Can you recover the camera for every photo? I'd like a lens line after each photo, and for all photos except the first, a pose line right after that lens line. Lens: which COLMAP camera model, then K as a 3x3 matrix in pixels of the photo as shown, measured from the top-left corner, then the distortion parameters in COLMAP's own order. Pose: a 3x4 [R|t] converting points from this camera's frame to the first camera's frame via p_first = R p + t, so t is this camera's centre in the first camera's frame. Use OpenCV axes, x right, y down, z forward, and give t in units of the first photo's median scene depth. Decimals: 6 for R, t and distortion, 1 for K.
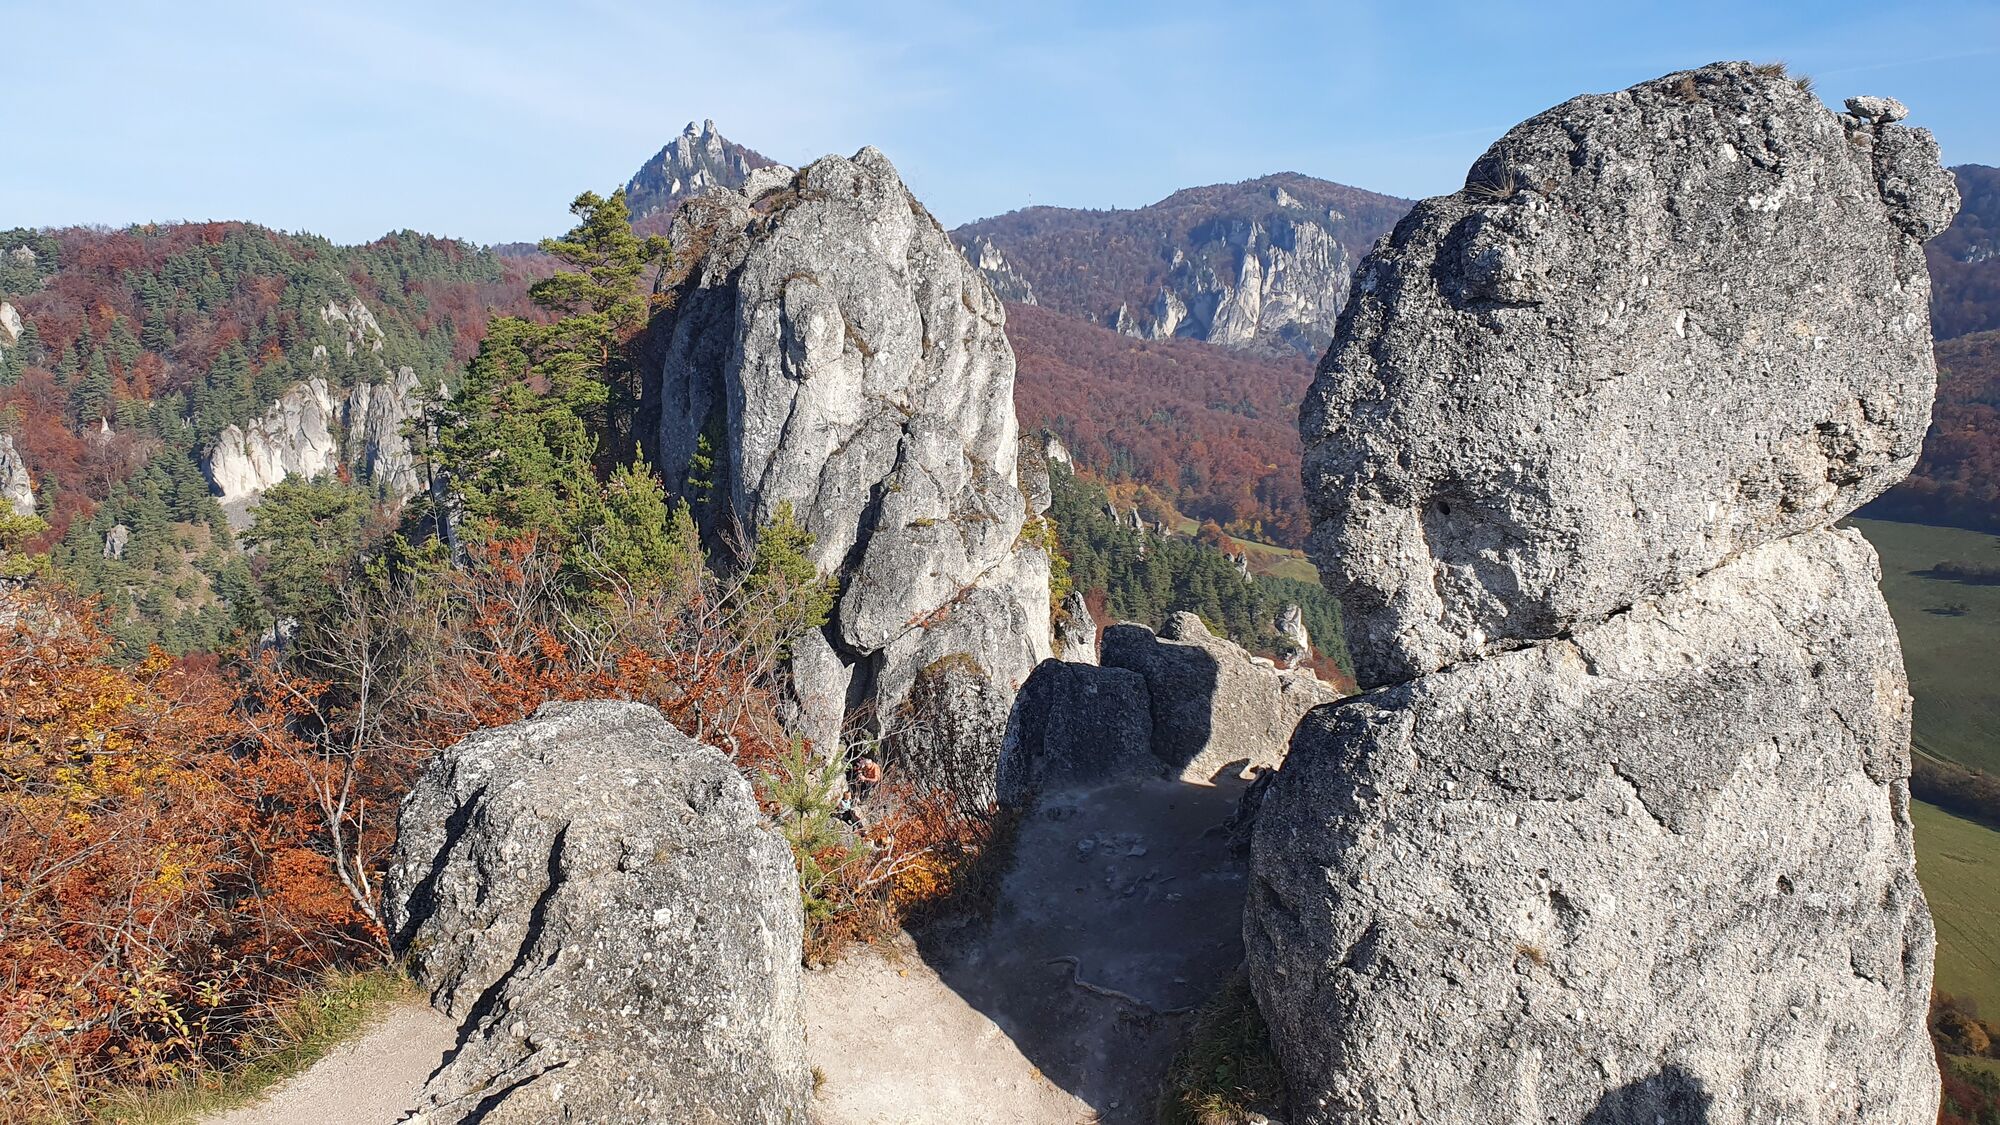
lens RADIAL K [[1535.7, 0, 981.1], [0, 1535.7, 569.6], [0, 0, 1]] dist [0.030104, -0.038573]
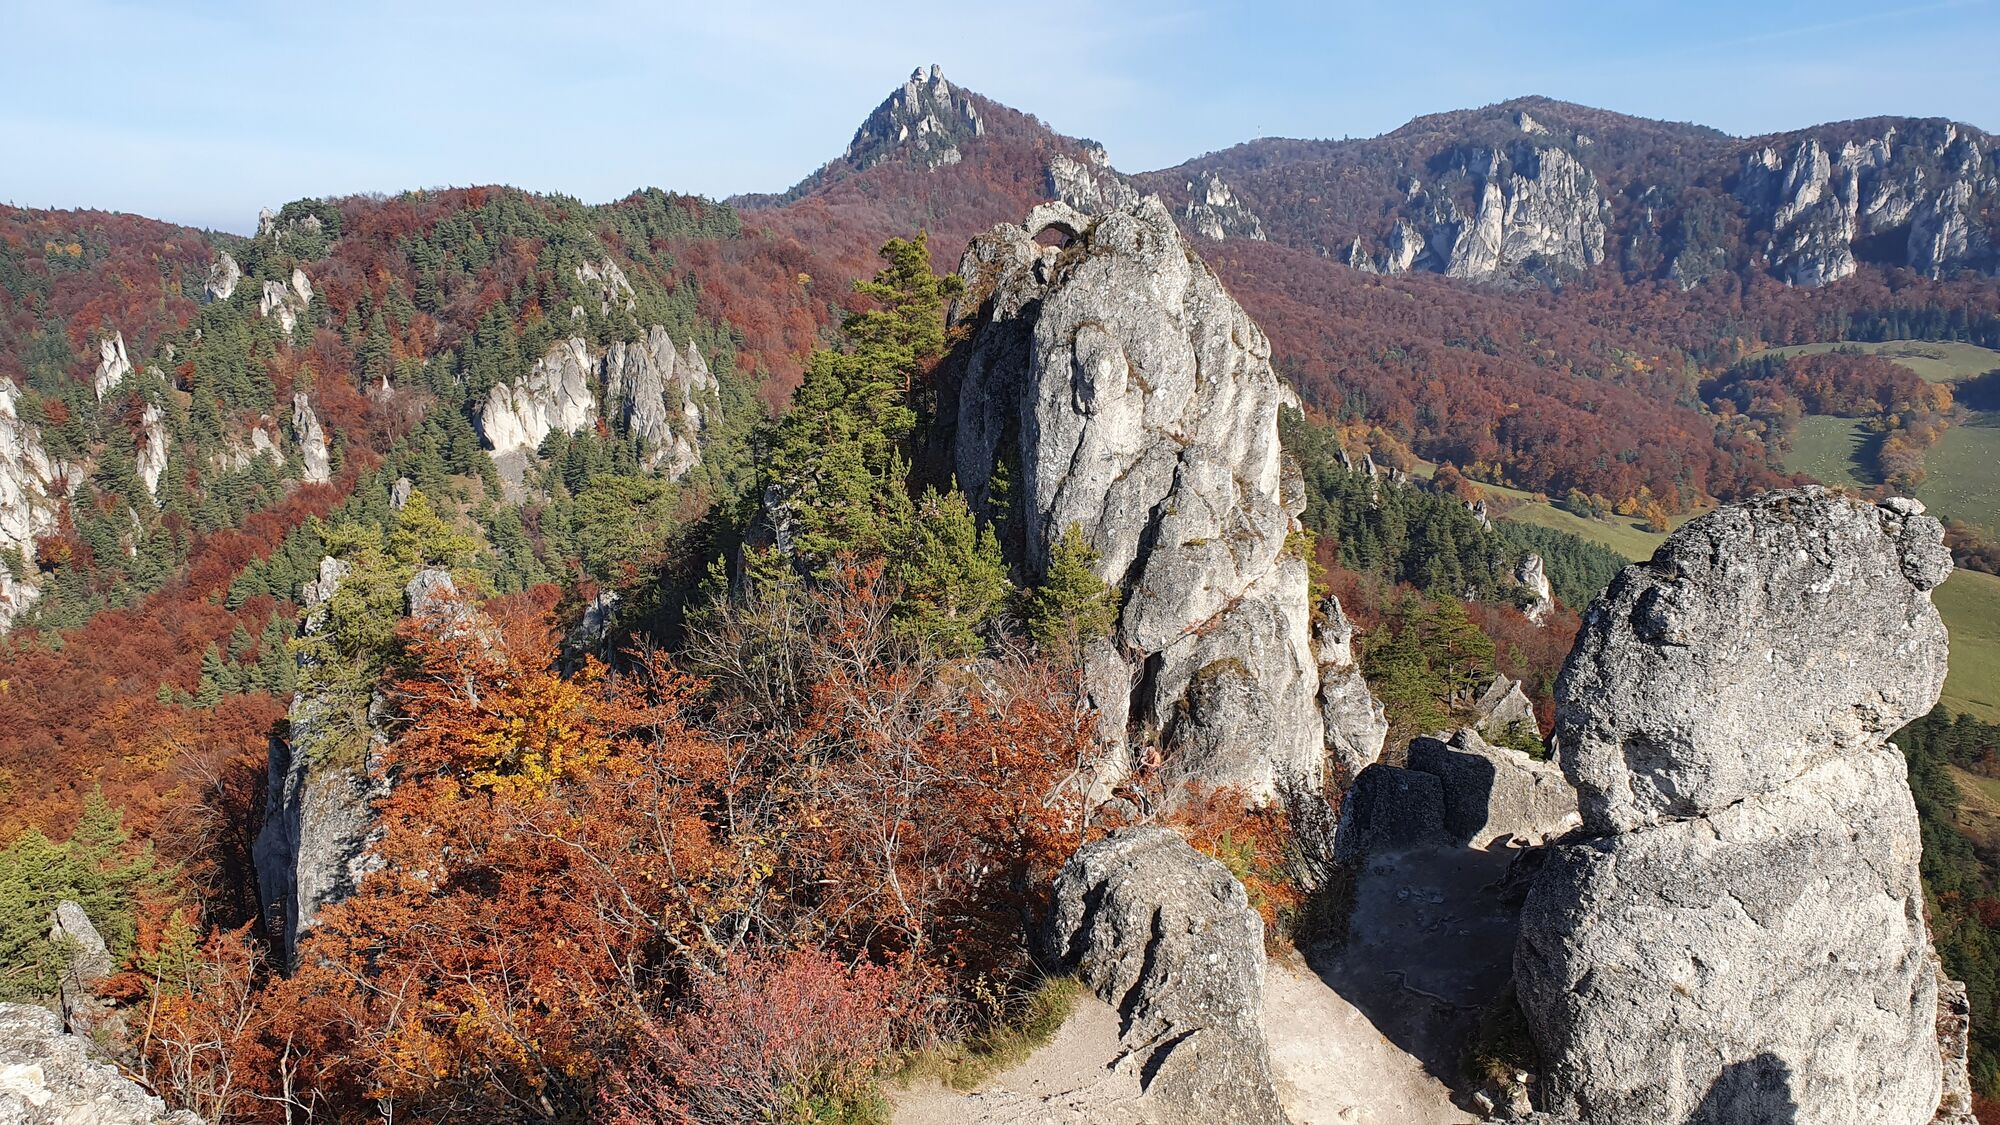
lens RADIAL K [[1535.7, 0, 1004.1], [0, 1535.7, 582.4], [0, 0, 1]] dist [0.030104, -0.038573]
pose [[0.991617, 0.005138, -0.129107, -0.032611], [0.000808, 0.998943, 0.045956, -0.051377], [0.129207, -0.045675, 0.990565, -0.143431]]
